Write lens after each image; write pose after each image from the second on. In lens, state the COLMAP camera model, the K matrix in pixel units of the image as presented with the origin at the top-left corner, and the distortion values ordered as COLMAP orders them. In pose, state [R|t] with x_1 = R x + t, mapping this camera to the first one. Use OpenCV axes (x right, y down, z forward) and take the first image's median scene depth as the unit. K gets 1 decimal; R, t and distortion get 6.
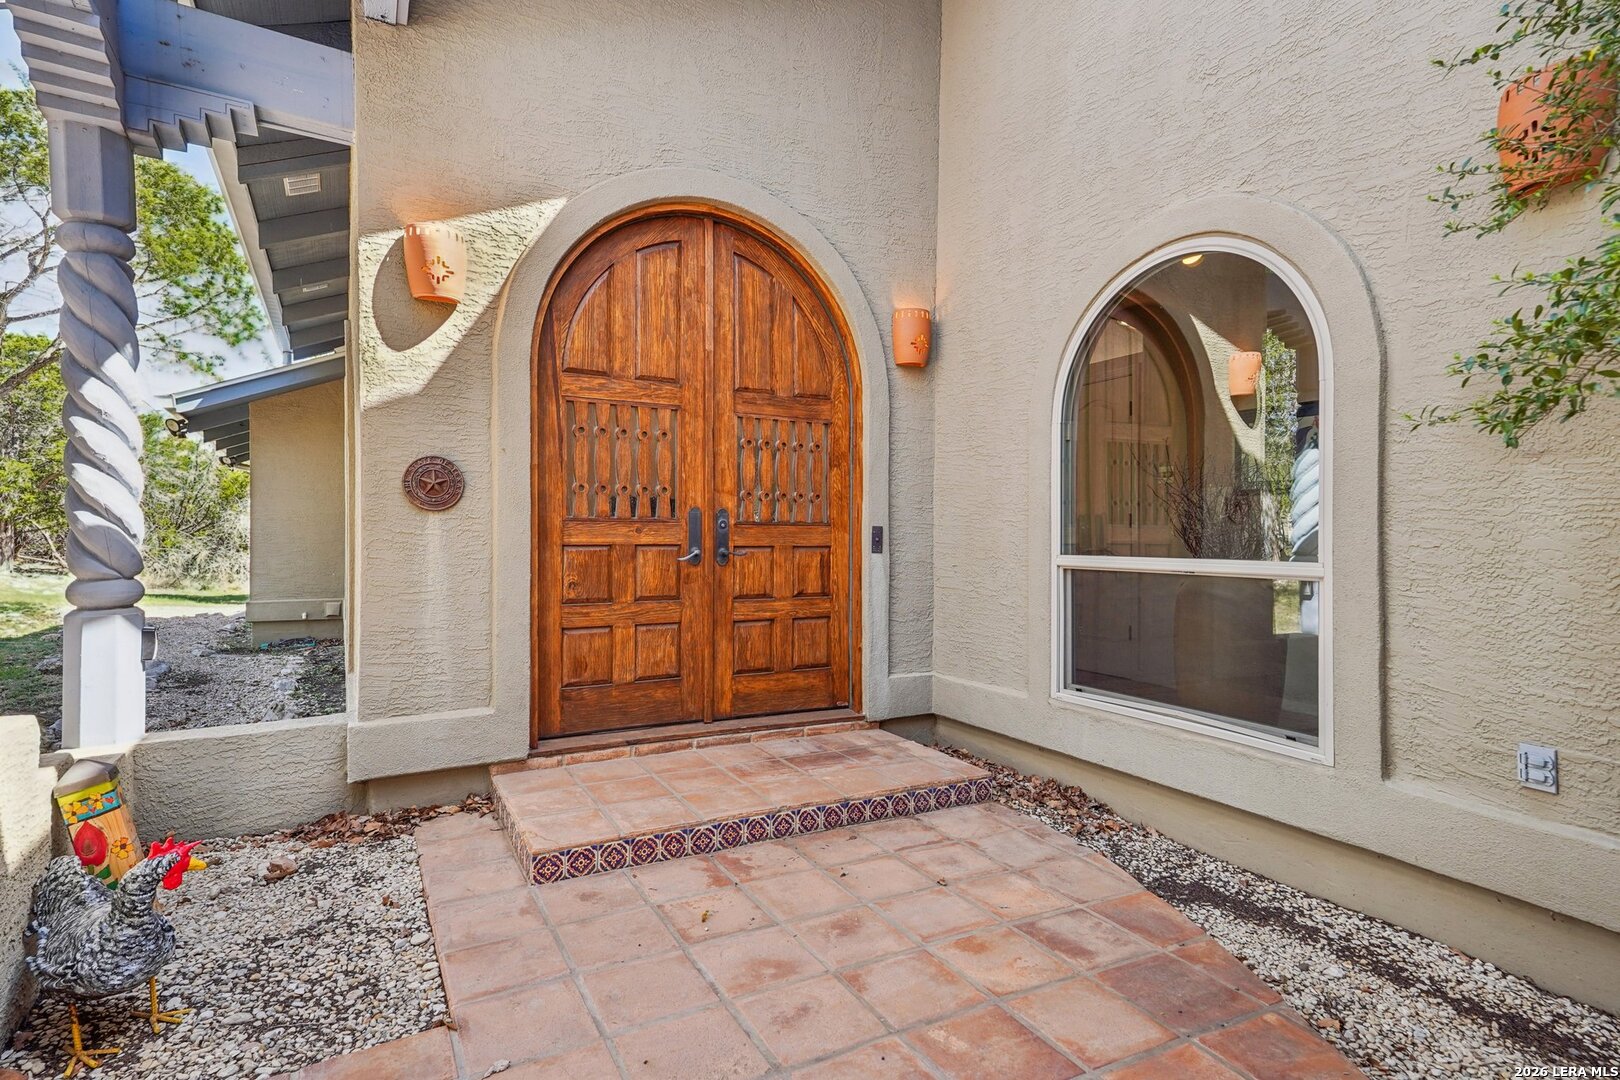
lens RADIAL K [[862.3, 0, 812.0], [0, 862.3, 543.6], [0, 0, 1]] dist [0.071921, 0.001012]
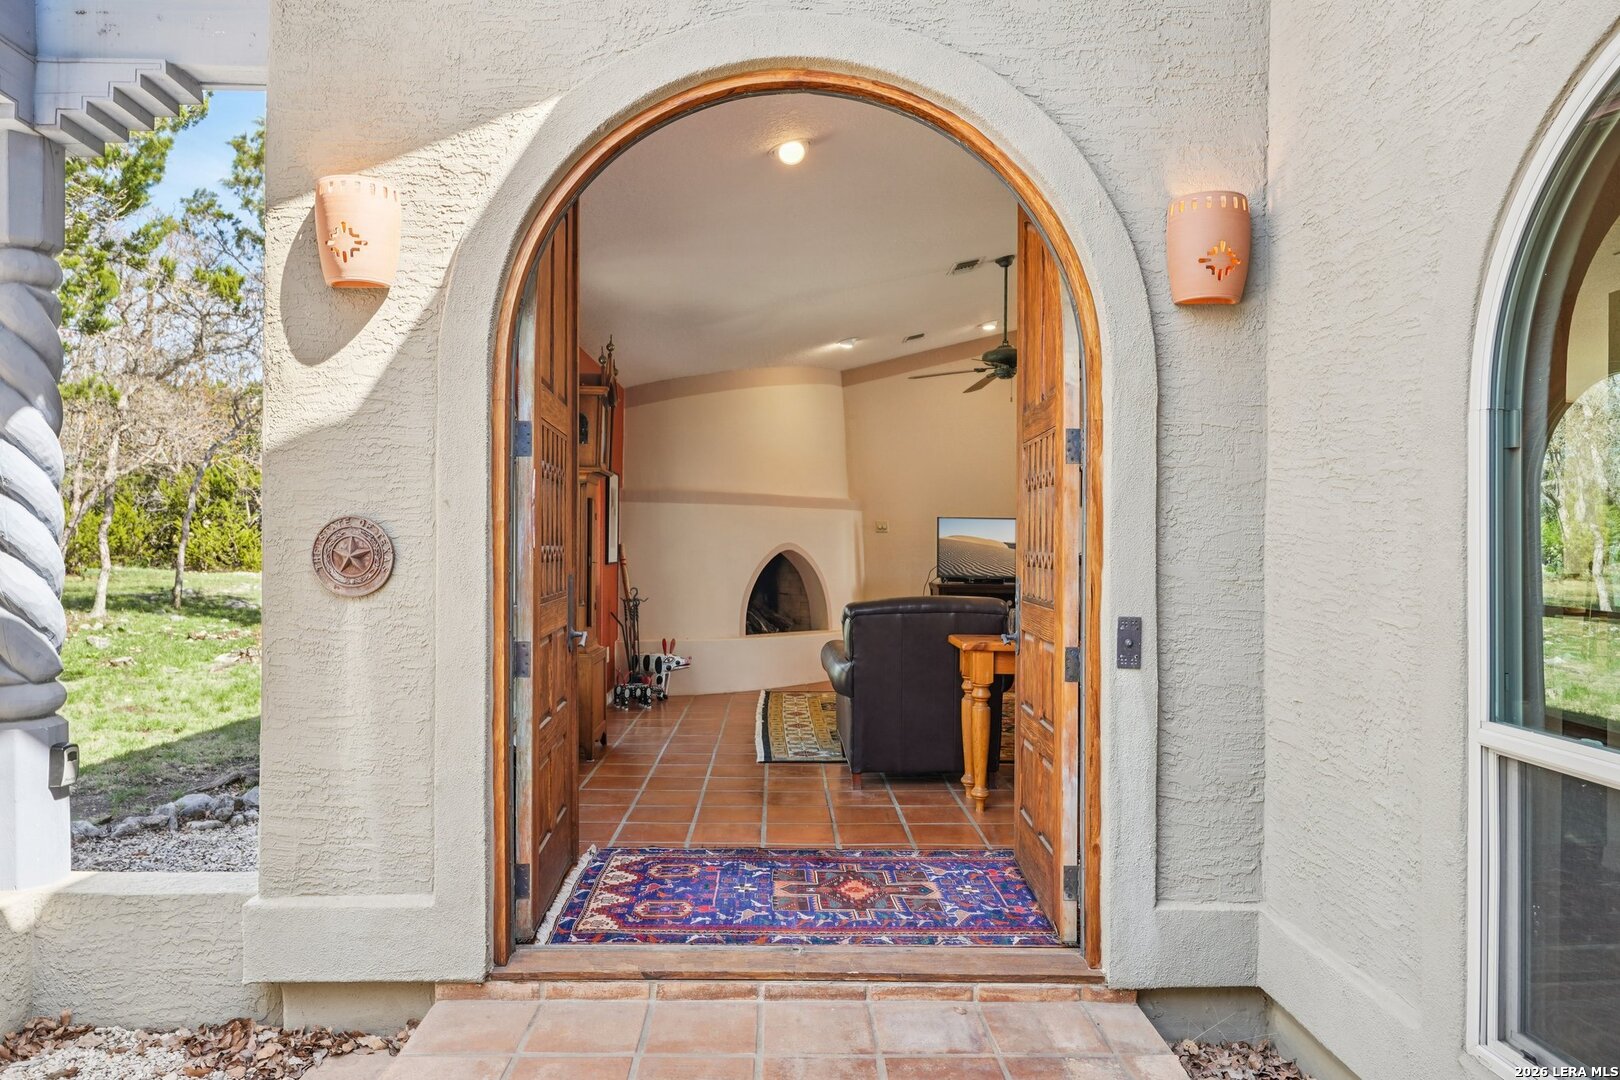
lens RADIAL K [[1073.1, 0, 808.7], [0, 1073.1, 541.6], [0, 0, 1]] dist [-0.003497, 0.001593]
pose [[0.885378, 0.002448, -0.464865, 0.251945], [-0.006771, 0.999948, -0.007629, -0.073008], [0.464822, 0.009902, 0.885349, 0.413323]]
